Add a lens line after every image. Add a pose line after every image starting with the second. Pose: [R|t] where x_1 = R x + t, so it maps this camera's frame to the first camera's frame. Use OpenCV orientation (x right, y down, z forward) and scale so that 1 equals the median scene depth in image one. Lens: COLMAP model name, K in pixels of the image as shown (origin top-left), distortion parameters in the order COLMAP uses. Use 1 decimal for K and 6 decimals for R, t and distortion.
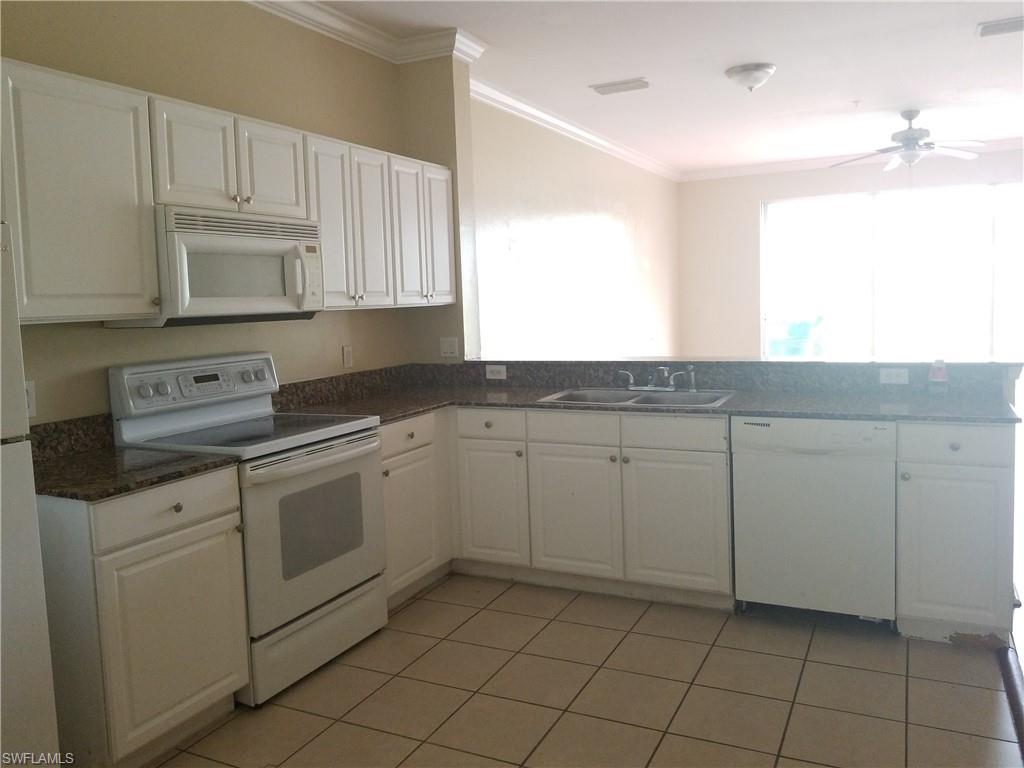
lens RADIAL K [[809.1, 0, 532.3], [0, 809.1, 365.5], [0, 0, 1]] dist [0.102727, -0.203841]
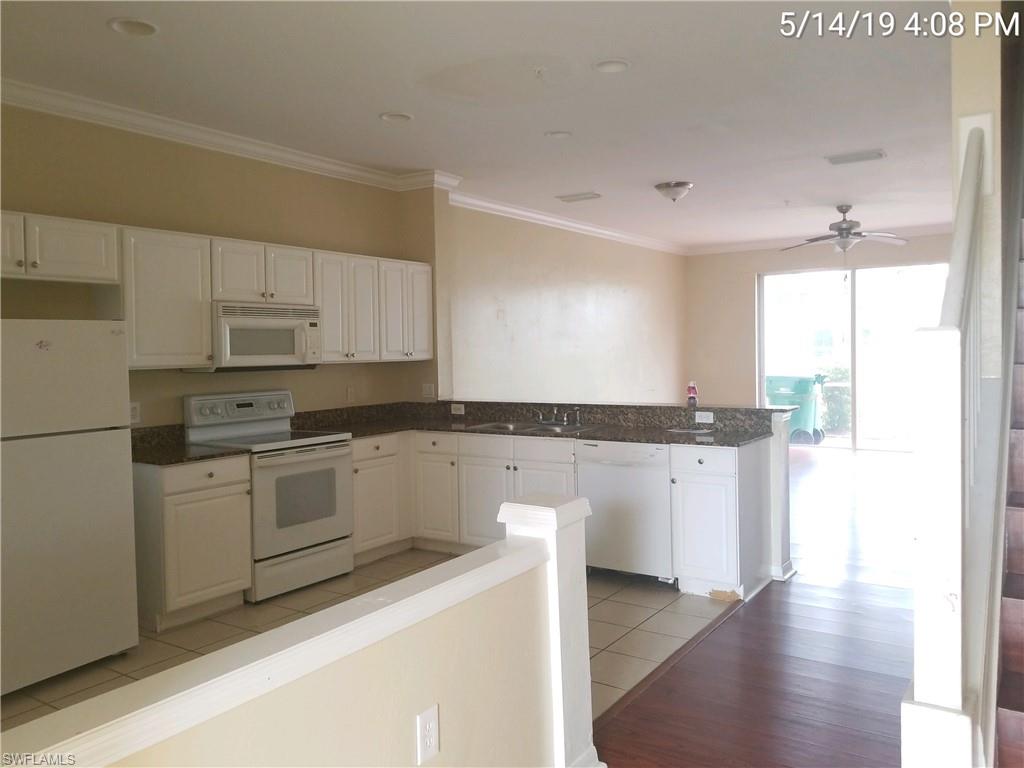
lens RADIAL K [[818.4, 0, 544.2], [0, 818.4, 378.4], [0, 0, 1]] dist [0.036195, -0.003901]
pose [[0.992540, 0.022227, -0.119873, 0.360532], [-0.027632, 0.998666, -0.043613, 0.016916], [0.118743, 0.046600, 0.991831, -0.505738]]
